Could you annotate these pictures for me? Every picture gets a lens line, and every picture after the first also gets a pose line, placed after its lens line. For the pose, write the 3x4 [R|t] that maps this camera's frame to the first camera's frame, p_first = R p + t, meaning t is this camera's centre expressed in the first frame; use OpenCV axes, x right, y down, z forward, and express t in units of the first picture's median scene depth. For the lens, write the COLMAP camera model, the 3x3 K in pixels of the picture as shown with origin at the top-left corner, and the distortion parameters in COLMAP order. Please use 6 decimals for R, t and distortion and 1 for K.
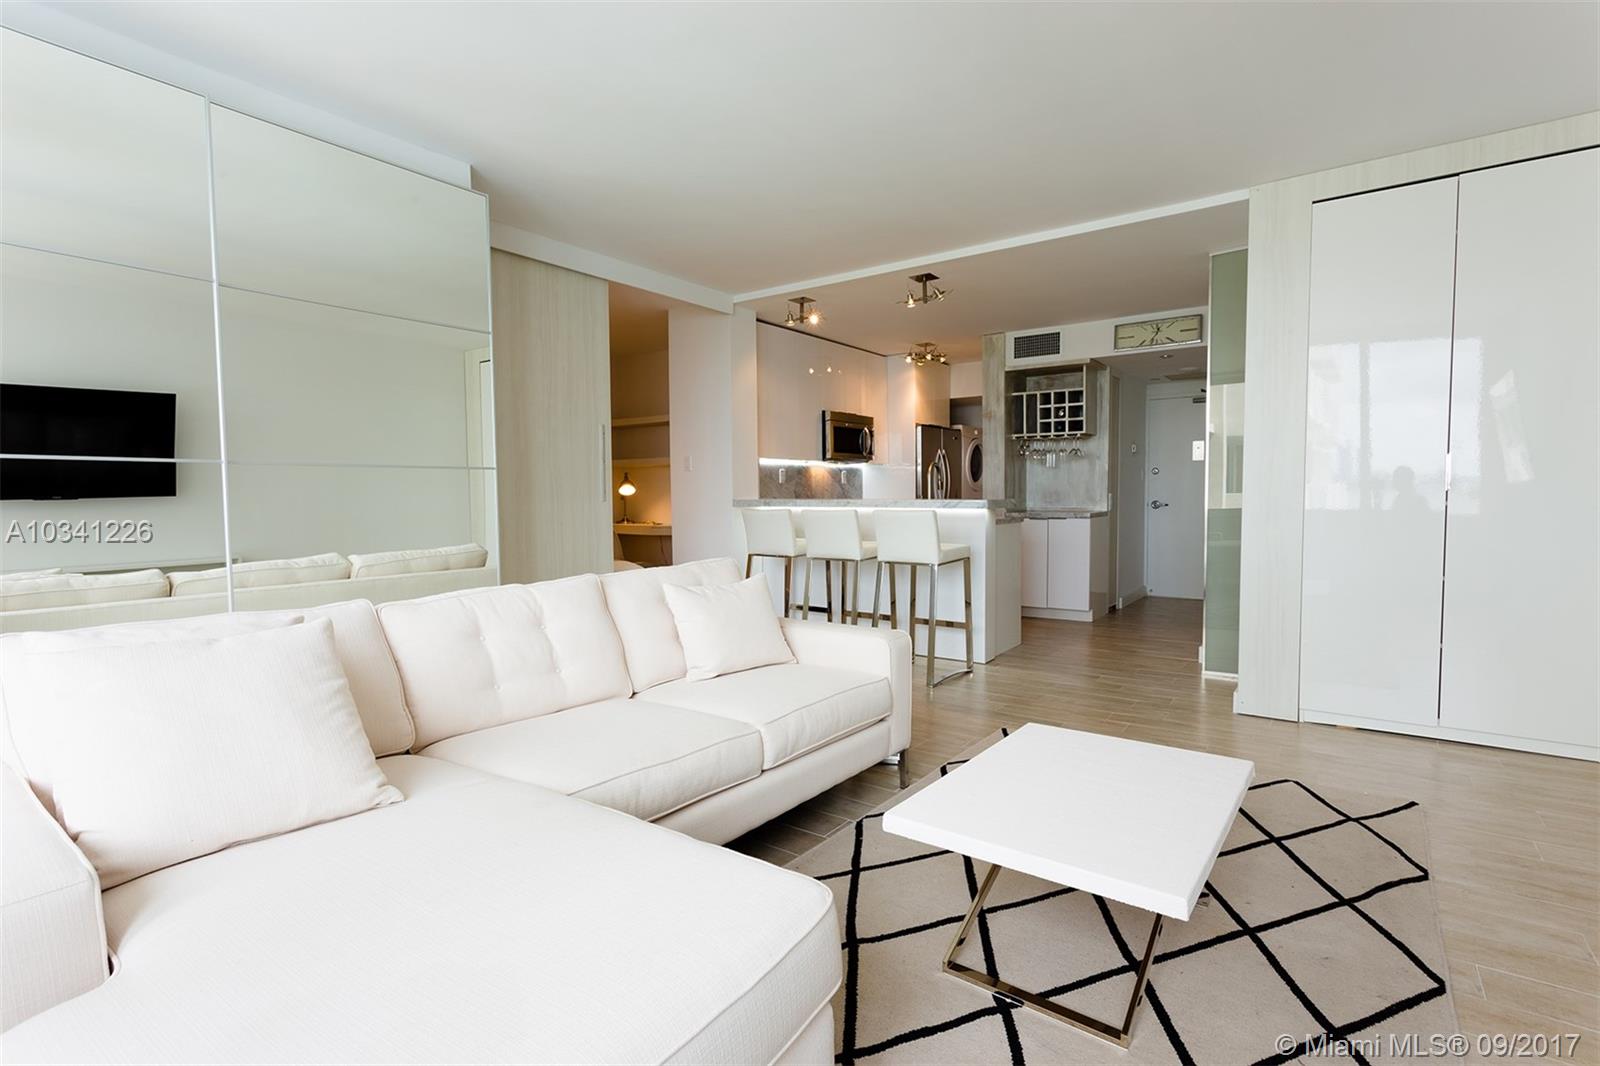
lens RADIAL K [[767.8, 0, 795.7], [0, 767.8, 533.8], [0, 0, 1]] dist [-0.000600, 0.000089]
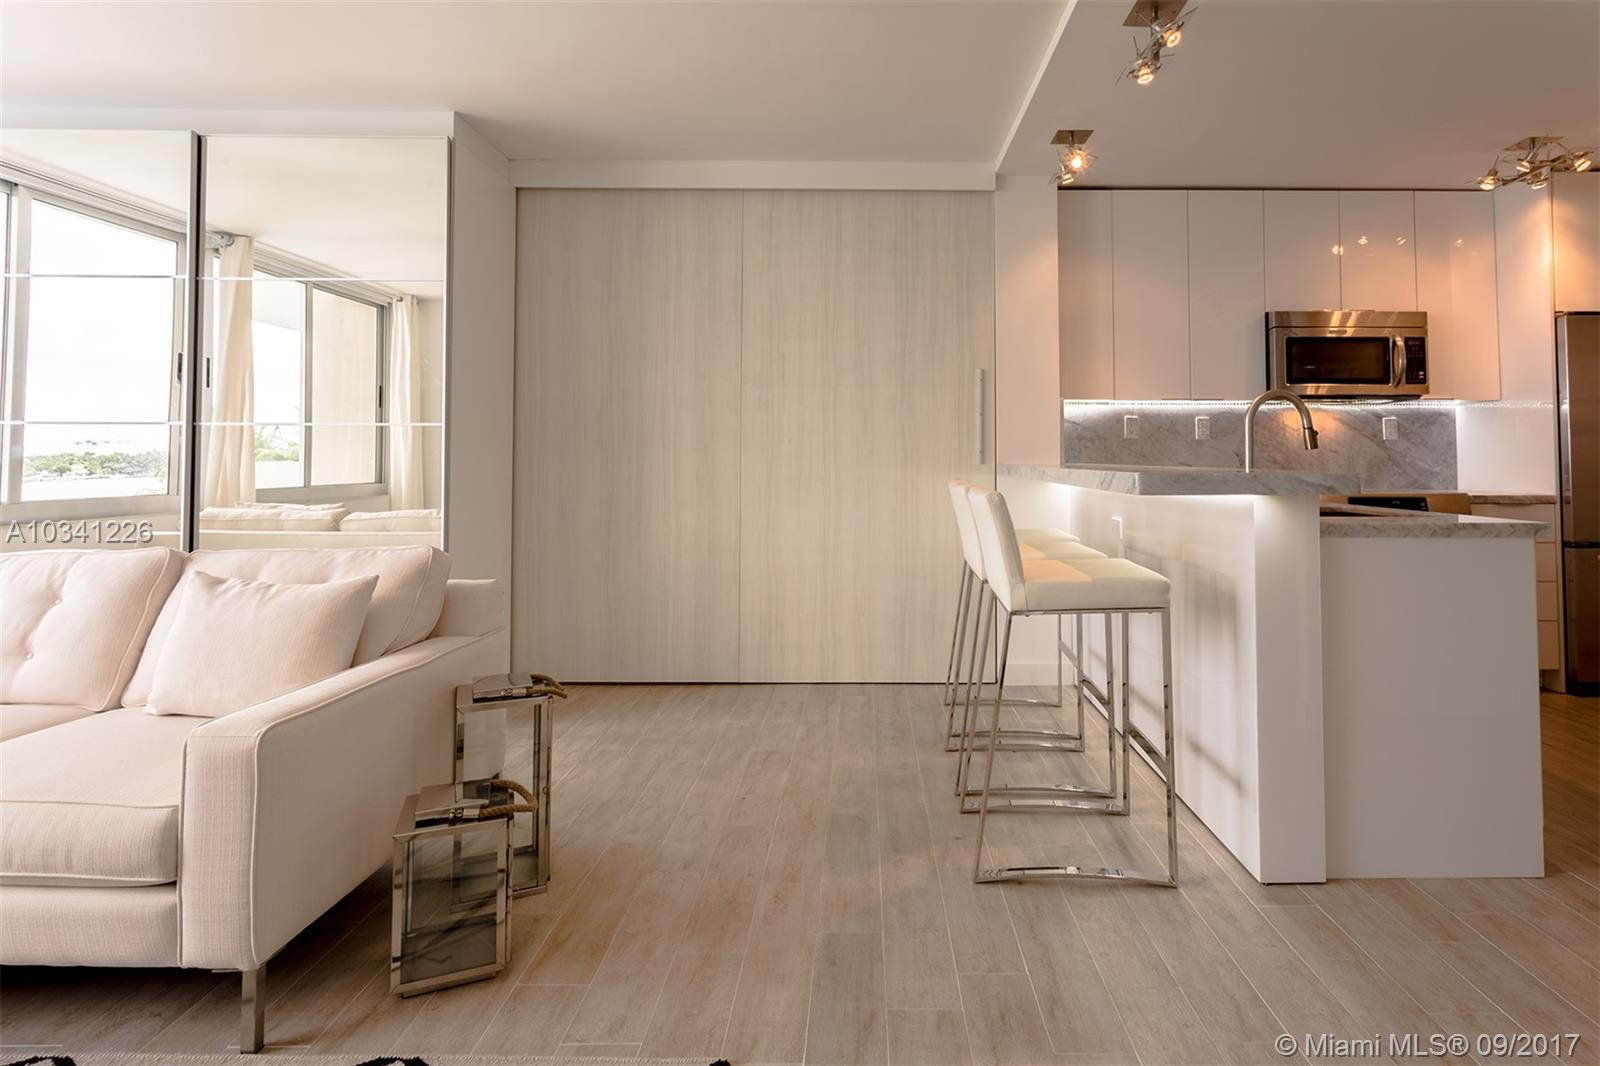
lens RADIAL K [[795.5, 0, 858.4], [0, 795.5, 434.6], [0, 0, 1]] dist [0.002328, -0.000853]
pose [[0.593170, -0.016121, -0.804915, 0.339559], [-0.048375, 0.997279, -0.055623, -0.022825], [0.803622, 0.071932, 0.590777, 0.424039]]
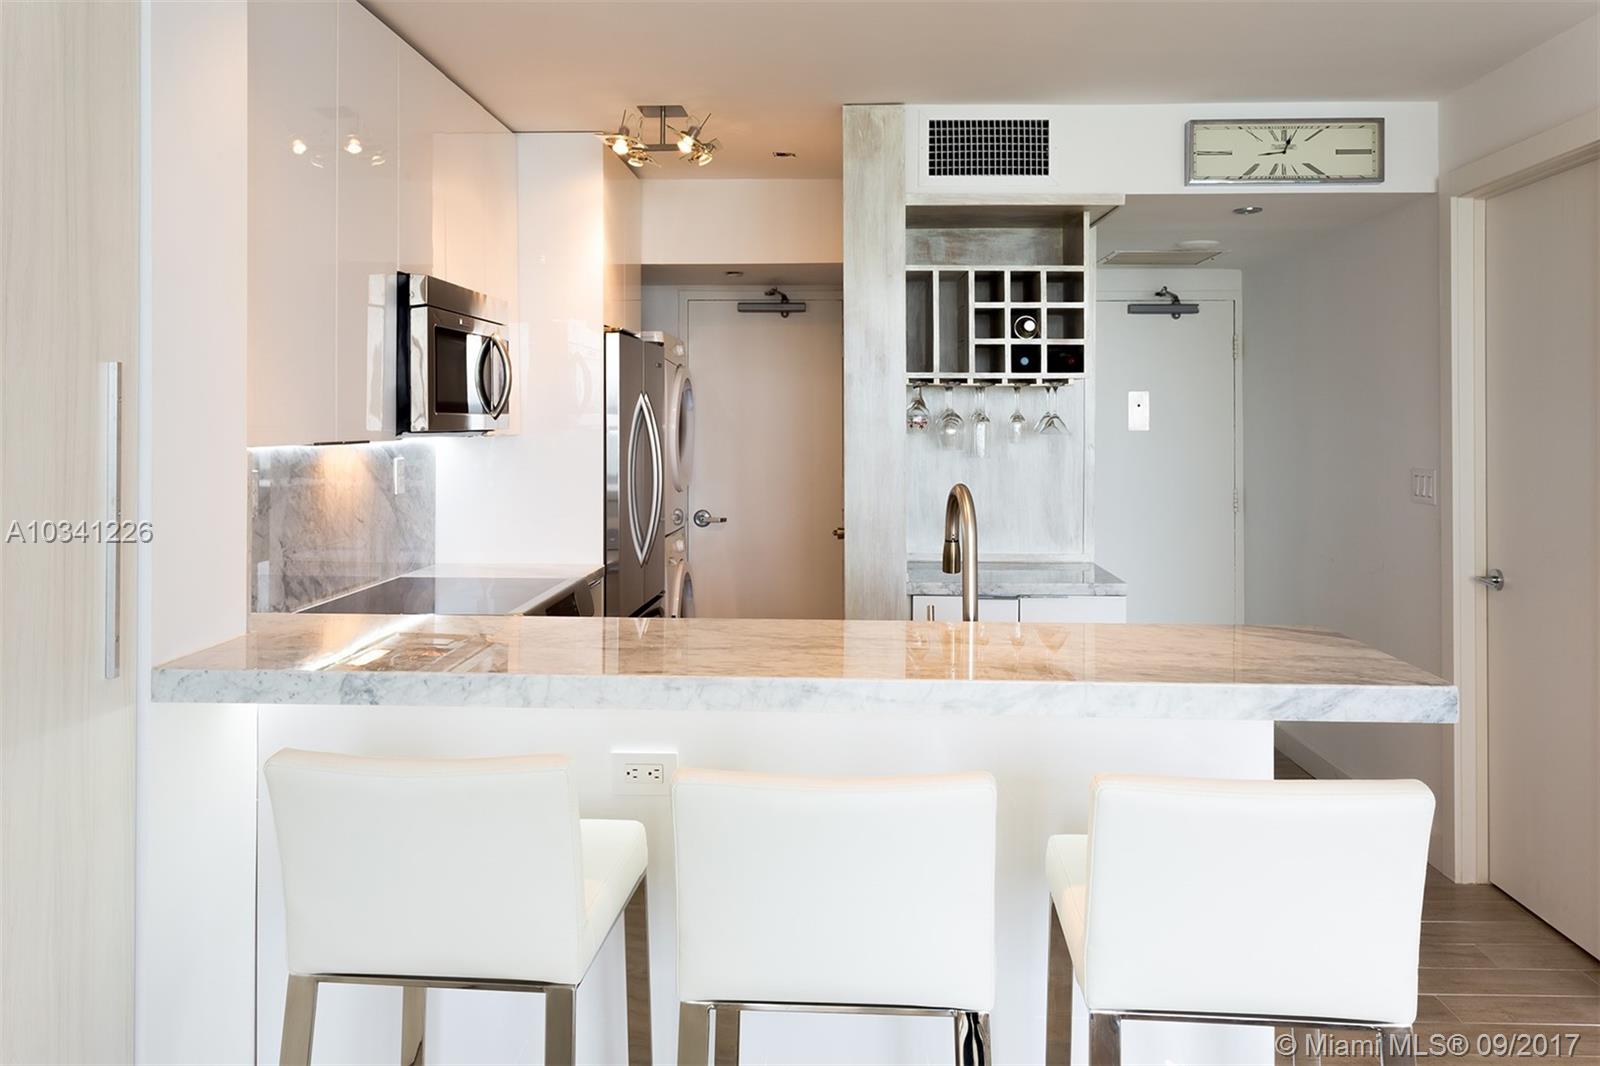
lens RADIAL K [[1254.2, 0, 817.3], [0, 1254.2, 409.9], [0, 0, 1]] dist [-0.003842, -0.000655]
pose [[0.826863, 0.014107, 0.562227, -0.106298], [0.020876, 0.998227, -0.055749, -0.078736], [-0.562016, 0.057834, 0.825102, 0.524000]]
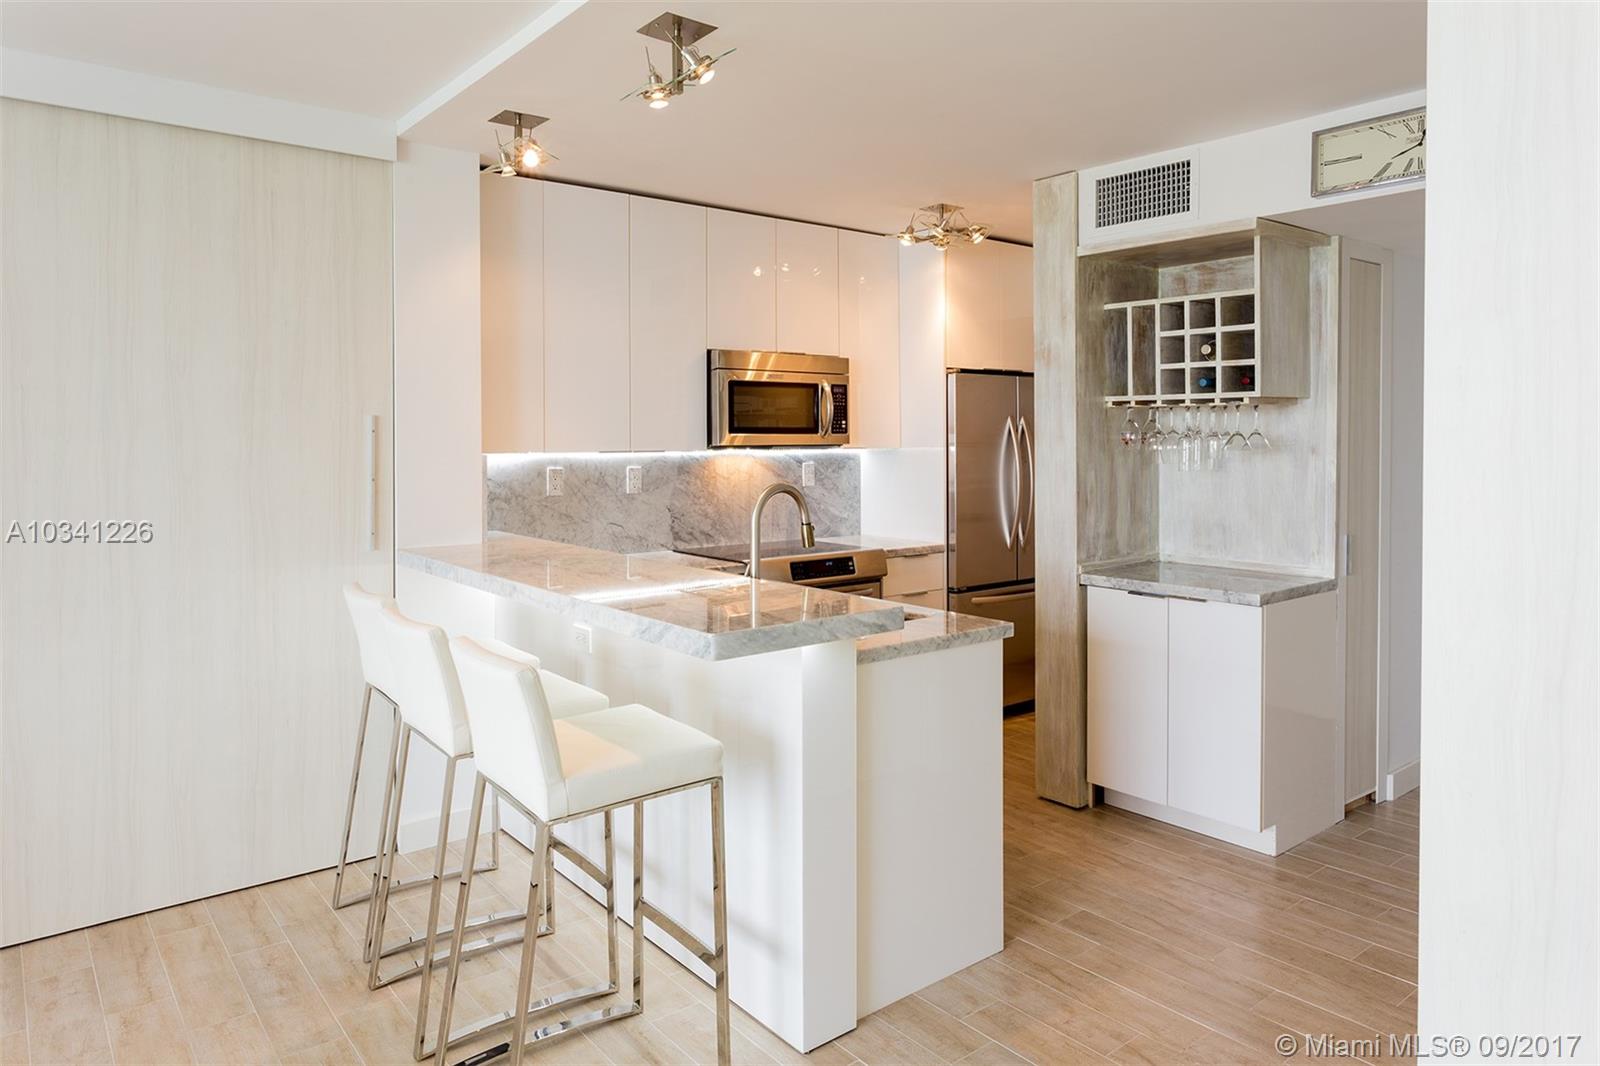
lens RADIAL K [[1047.4, 0, 796.2], [0, 1047.4, 449.1], [0, 0, 1]] dist [-0.006431, 0.000013]
pose [[0.965760, 0.009154, -0.259277, 0.273117], [-0.019492, 0.999113, -0.037330, -0.074302], [0.258705, 0.041105, 0.965081, 0.376392]]
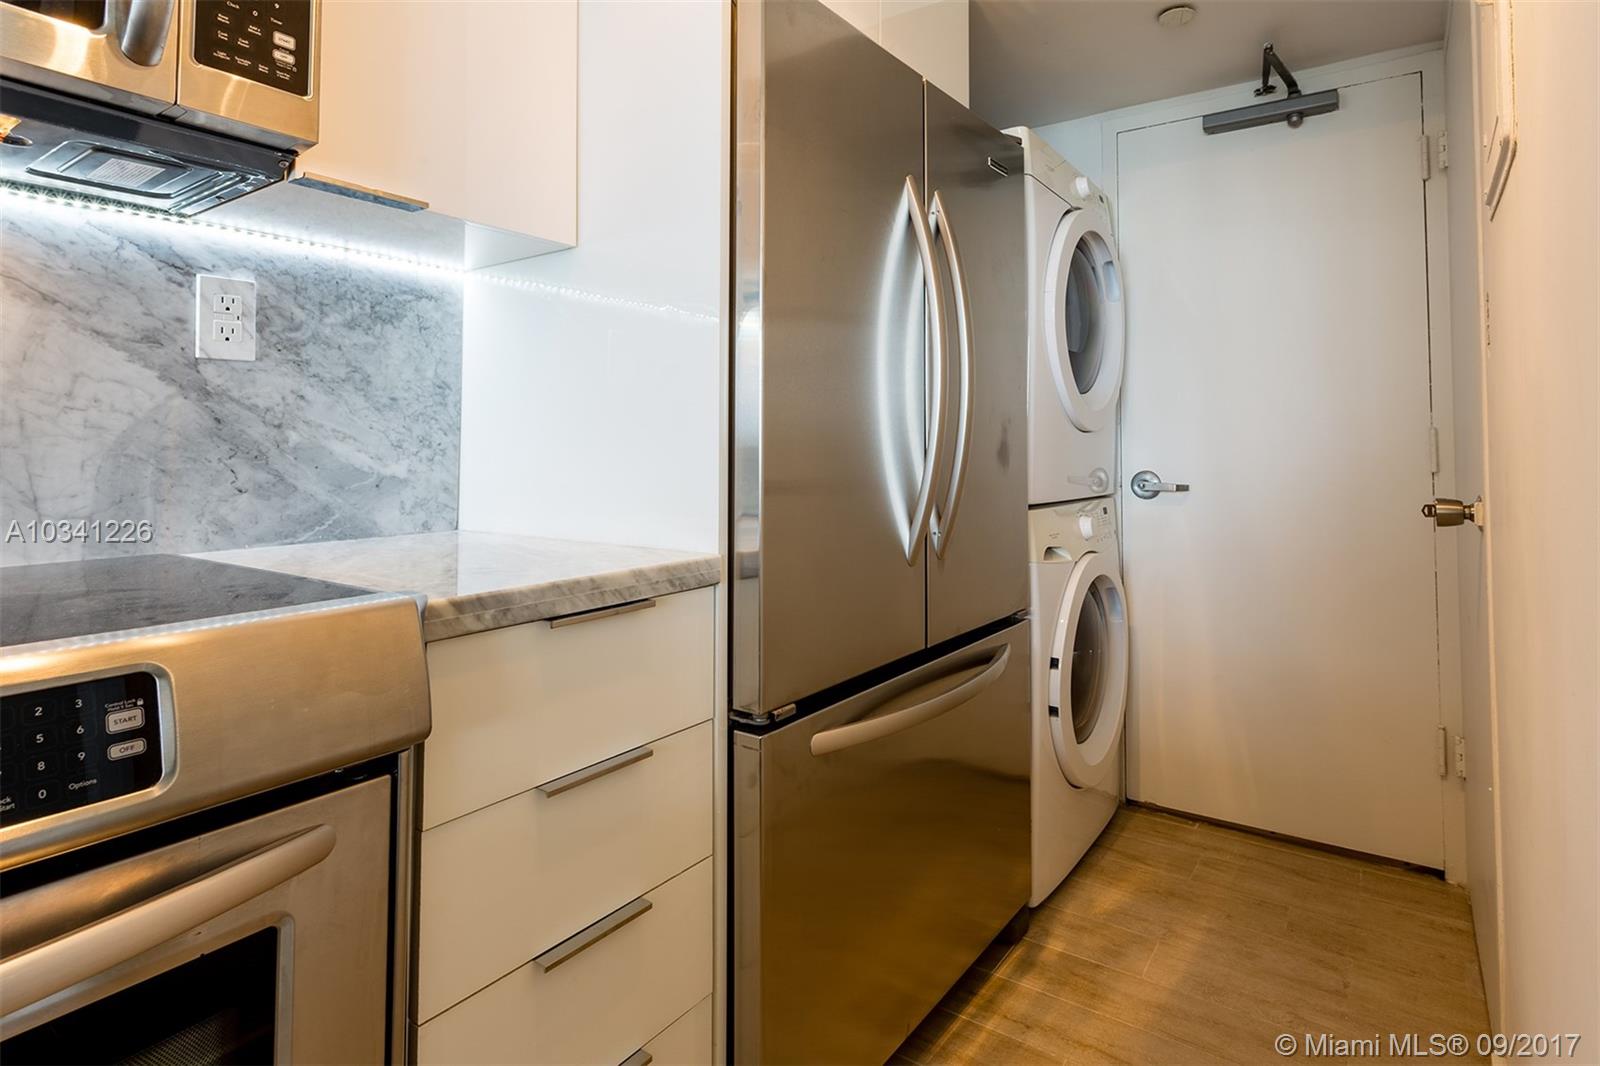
lens RADIAL K [[859.1, 0, 856.8], [0, 859.1, 412.6], [0, 0, 1]] dist [0.000836, 0.000223]
pose [[0.998408, 0.009410, 0.055606, 0.197696], [-0.004277, 0.995776, -0.091716, -0.048568], [-0.056234, 0.091332, 0.994231, 0.970866]]
